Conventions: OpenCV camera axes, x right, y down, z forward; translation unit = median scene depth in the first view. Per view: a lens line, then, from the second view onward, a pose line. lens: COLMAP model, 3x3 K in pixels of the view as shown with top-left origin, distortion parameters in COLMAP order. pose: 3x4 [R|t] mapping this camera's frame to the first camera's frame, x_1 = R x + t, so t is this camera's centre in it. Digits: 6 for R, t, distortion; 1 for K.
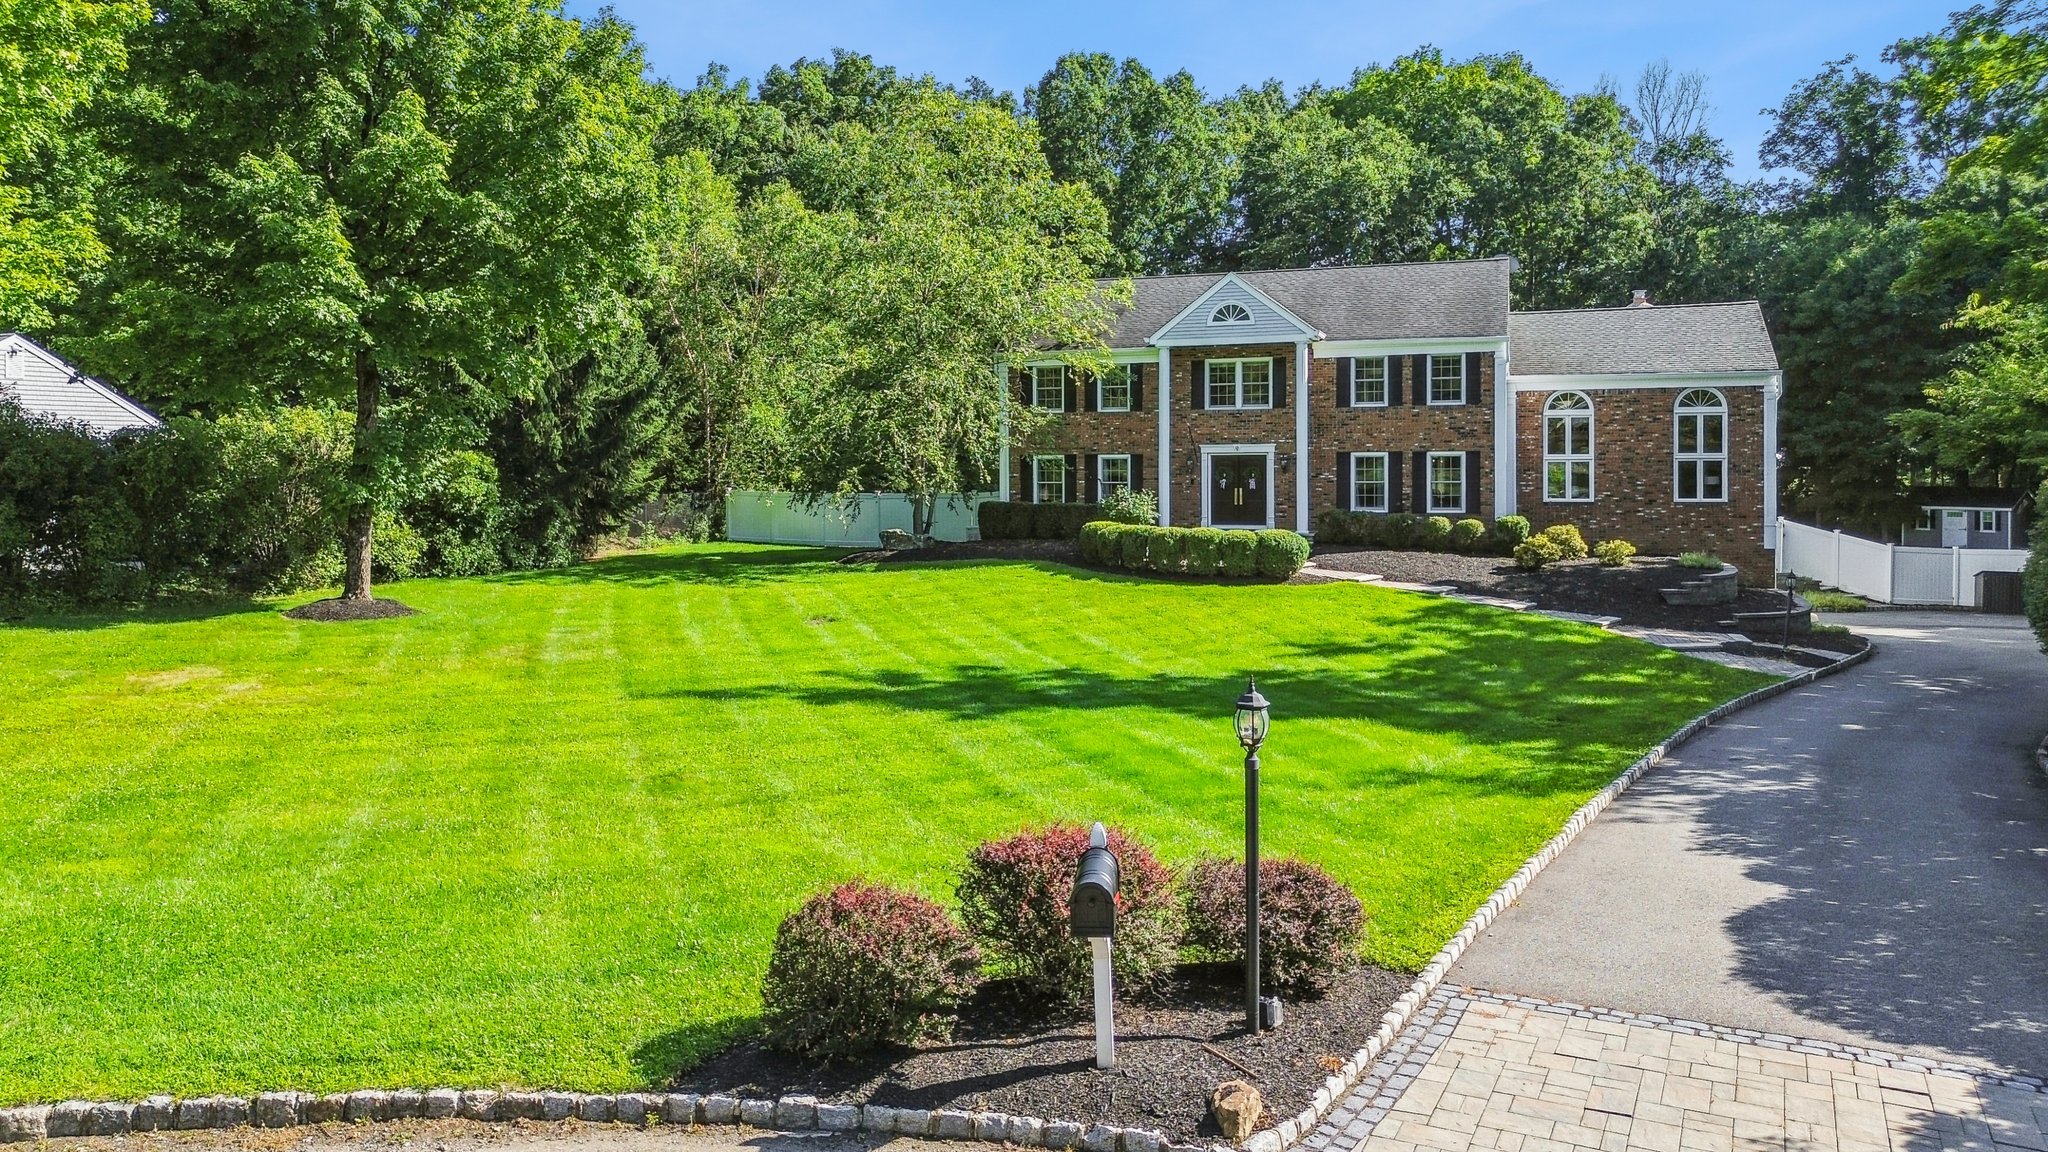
lens RADIAL K [[1426.5, 0, 1069.2], [0, 1426.5, 530.1], [0, 0, 1]] dist [0.062155, -0.013532]
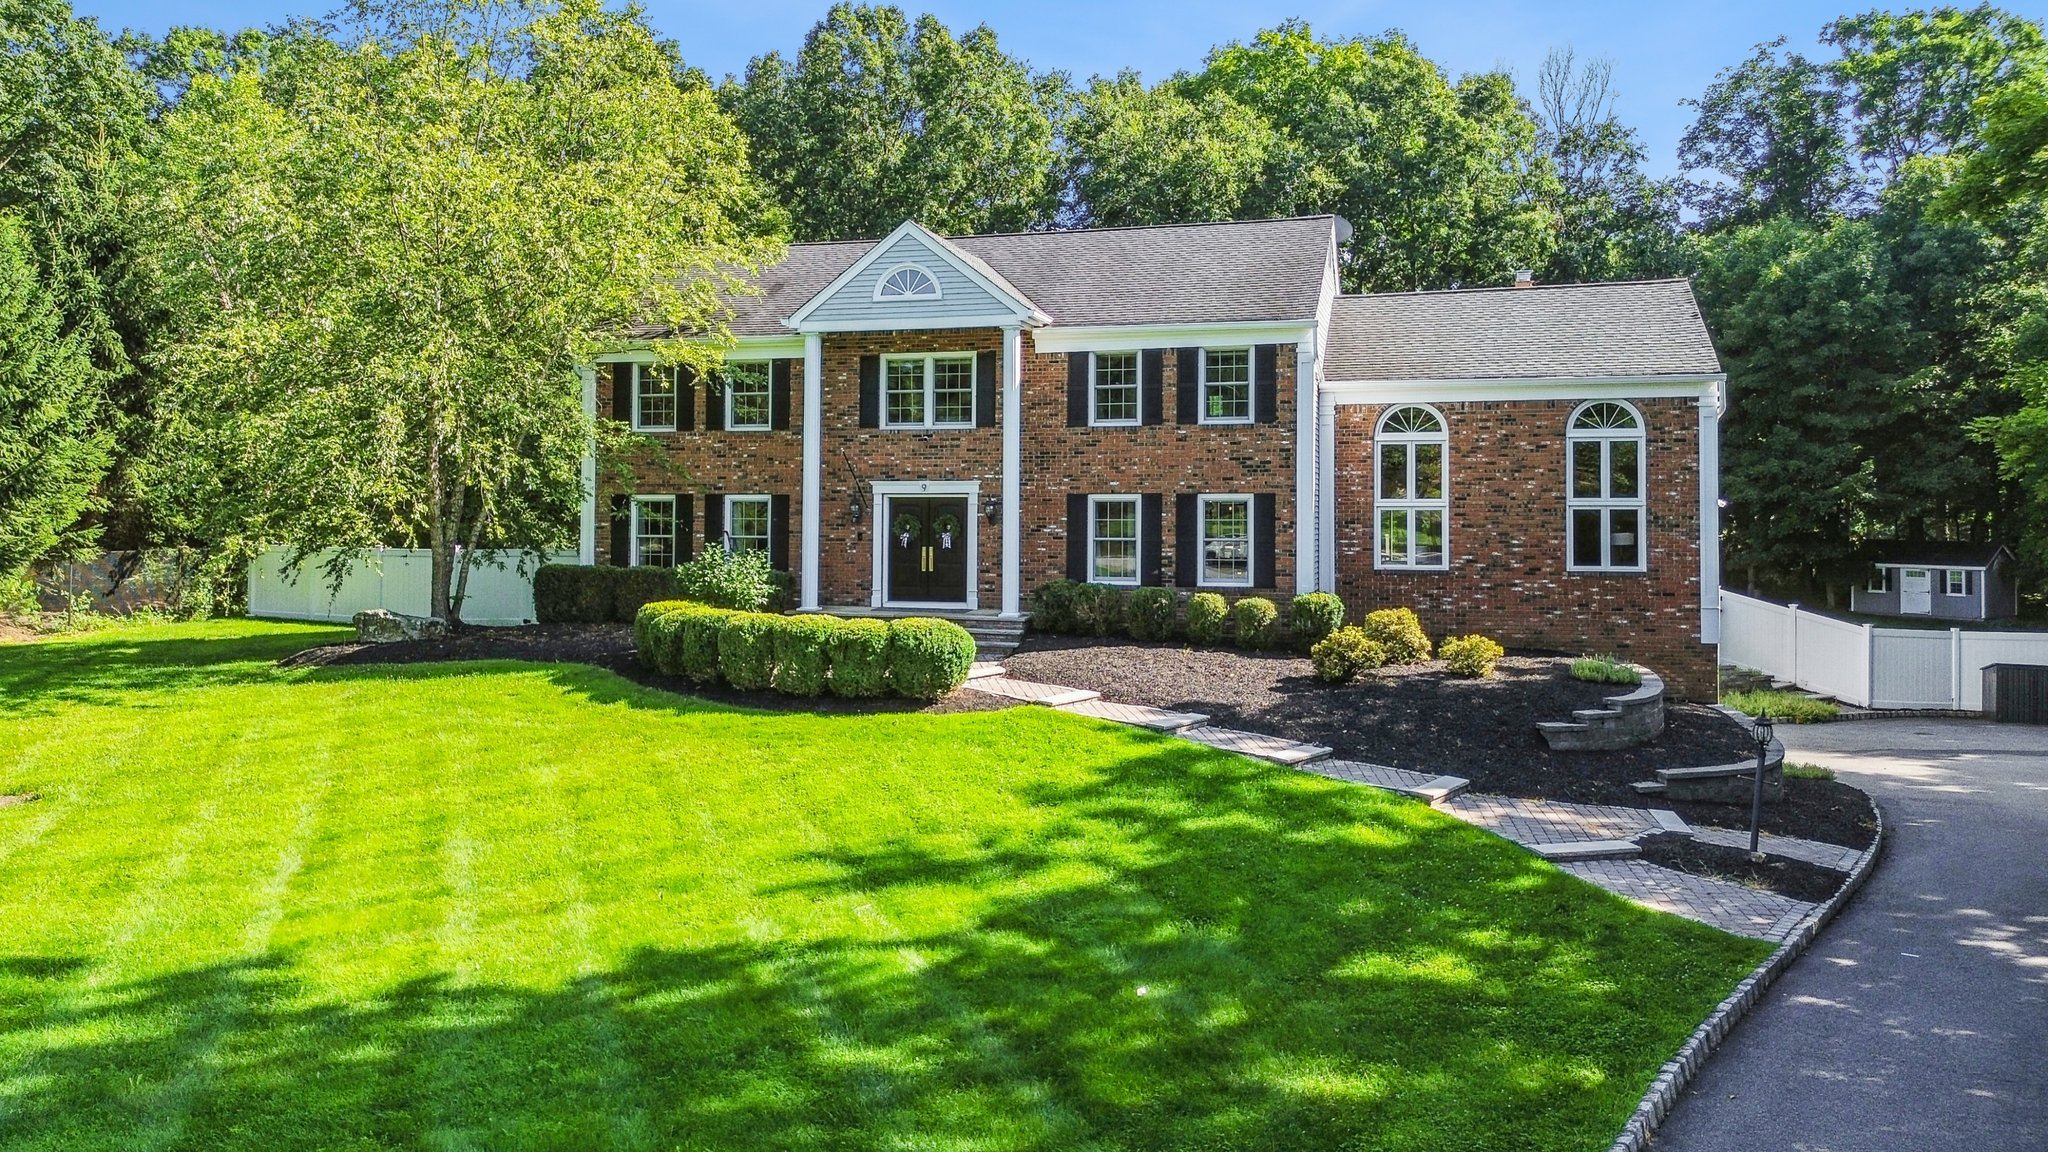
lens RADIAL K [[1426.5, 0, 1029.1], [0, 1426.5, 554.4], [0, 0, 1]] dist [0.062155, -0.013532]
pose [[0.999664, 0.003197, 0.025709, 0.145669], [-0.002869, 0.999914, -0.012774, -0.017004], [-0.025748, 0.012696, 0.999588, 0.323027]]
